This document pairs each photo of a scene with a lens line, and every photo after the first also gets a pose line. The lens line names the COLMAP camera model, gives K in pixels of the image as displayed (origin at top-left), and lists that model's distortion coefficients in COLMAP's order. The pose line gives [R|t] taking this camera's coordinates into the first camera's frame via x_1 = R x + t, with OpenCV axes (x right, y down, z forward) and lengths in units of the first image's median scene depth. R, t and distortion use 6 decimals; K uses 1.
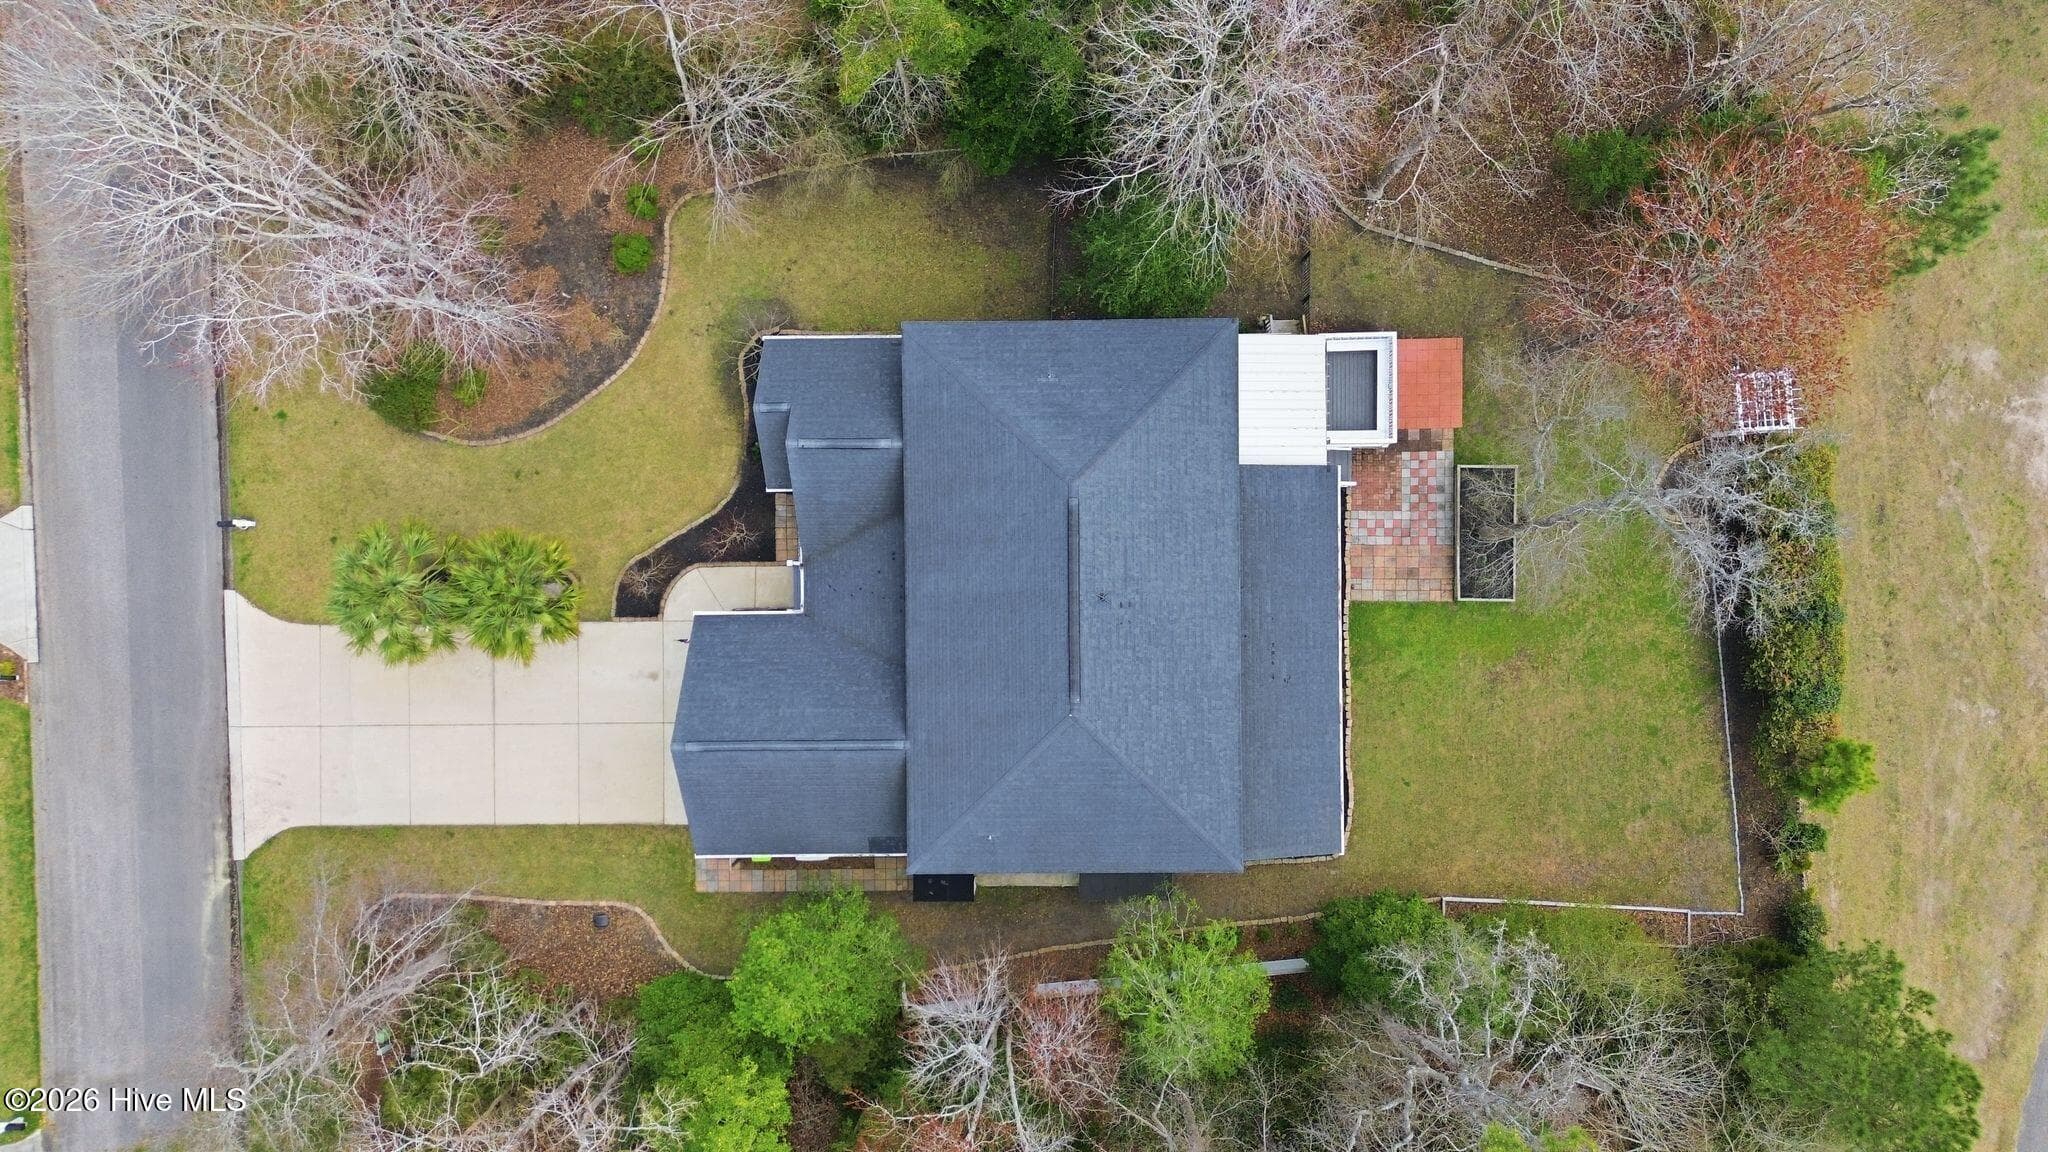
lens RADIAL K [[1455.0, 0, 1021.4], [0, 1455.0, 572.9], [0, 0, 1]] dist [0.066900, -0.030505]
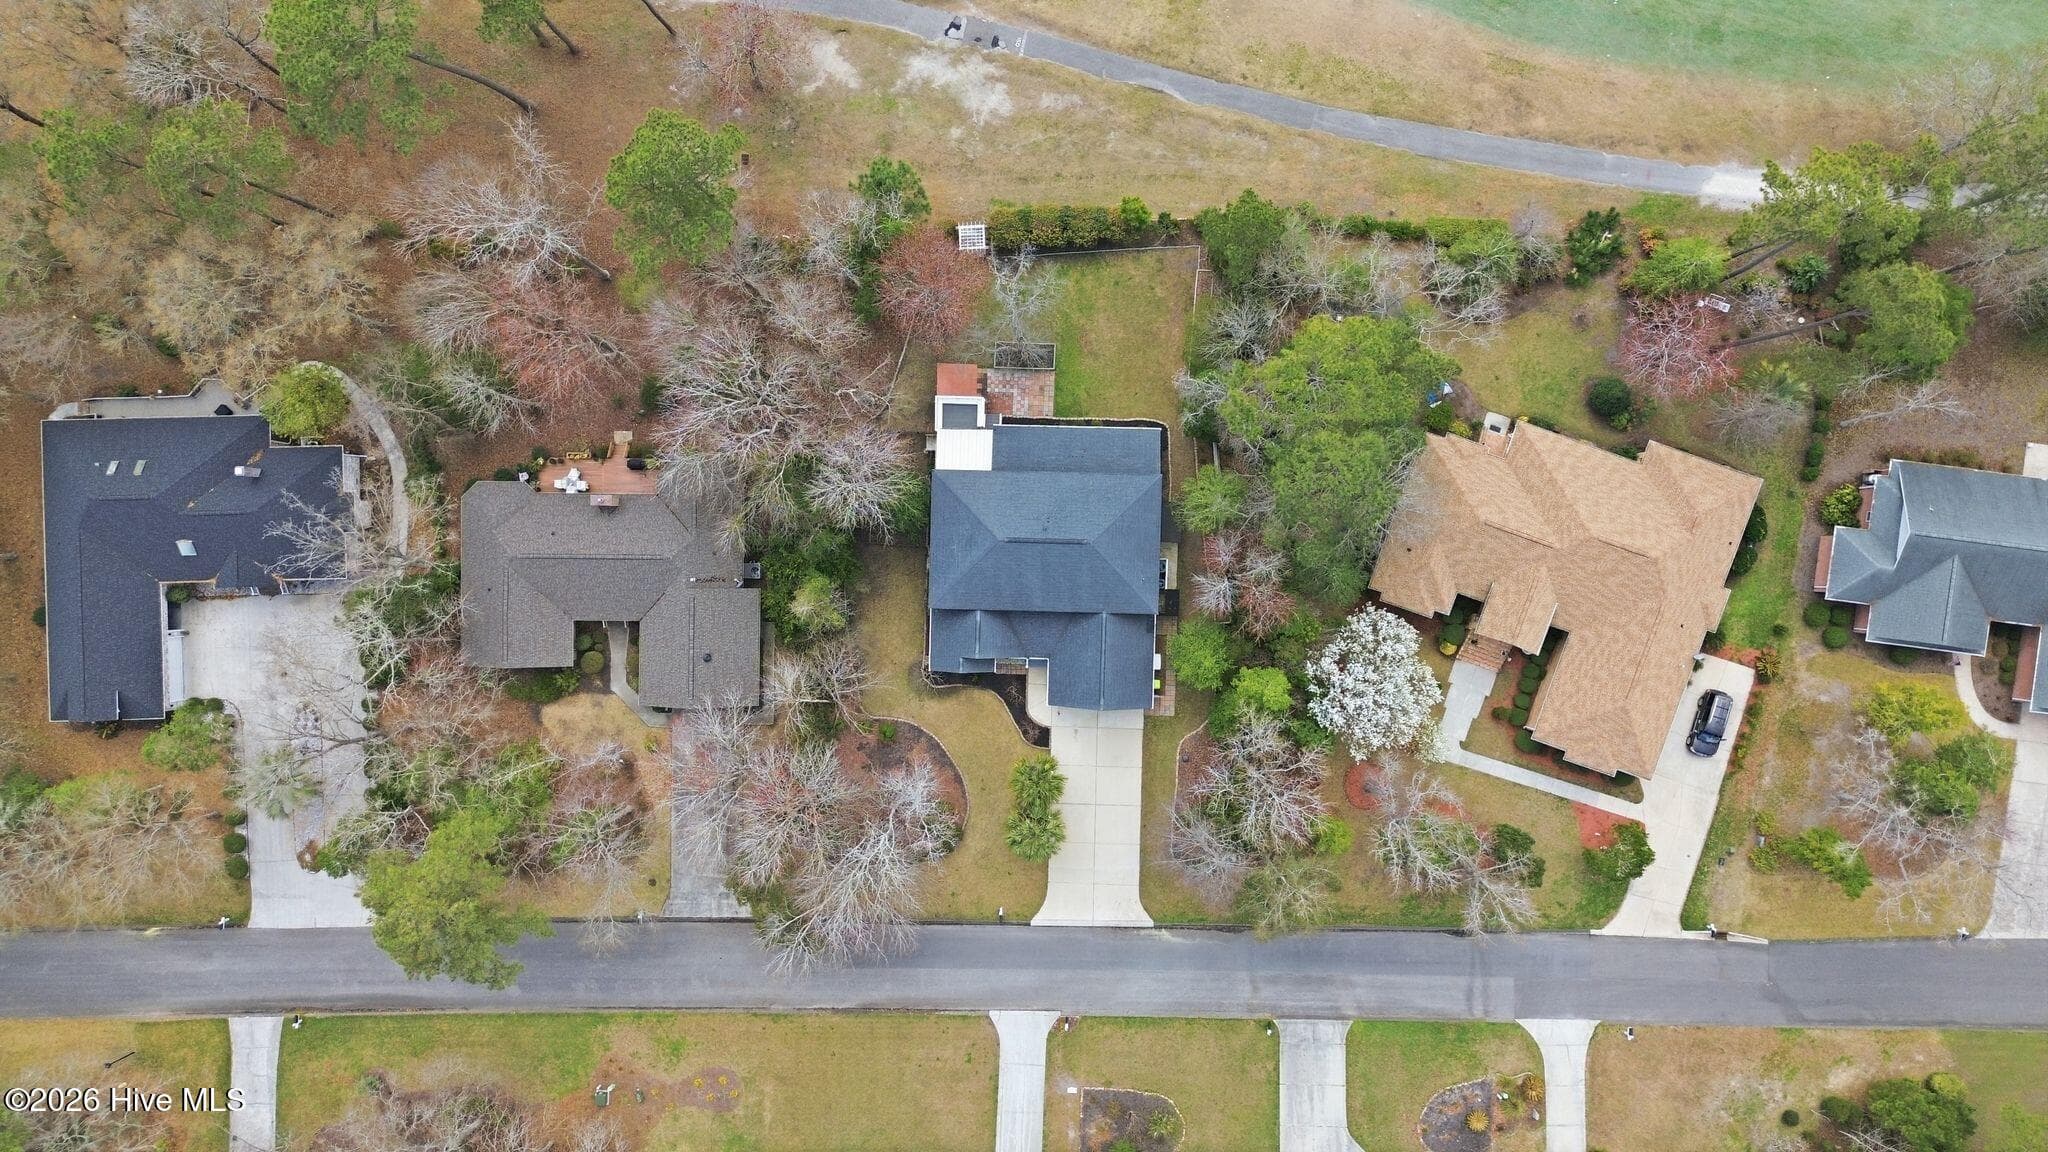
lens RADIAL K [[1455.0, 0, 1021.4], [0, 1455.0, 575.0], [0, 0, 1]] dist [0.066900, -0.030505]
pose [[0.035210, -0.999340, 0.008937, -0.037439], [0.999065, 0.034973, -0.025401, 0.035797], [0.025072, 0.009823, 0.999637, -1.220332]]
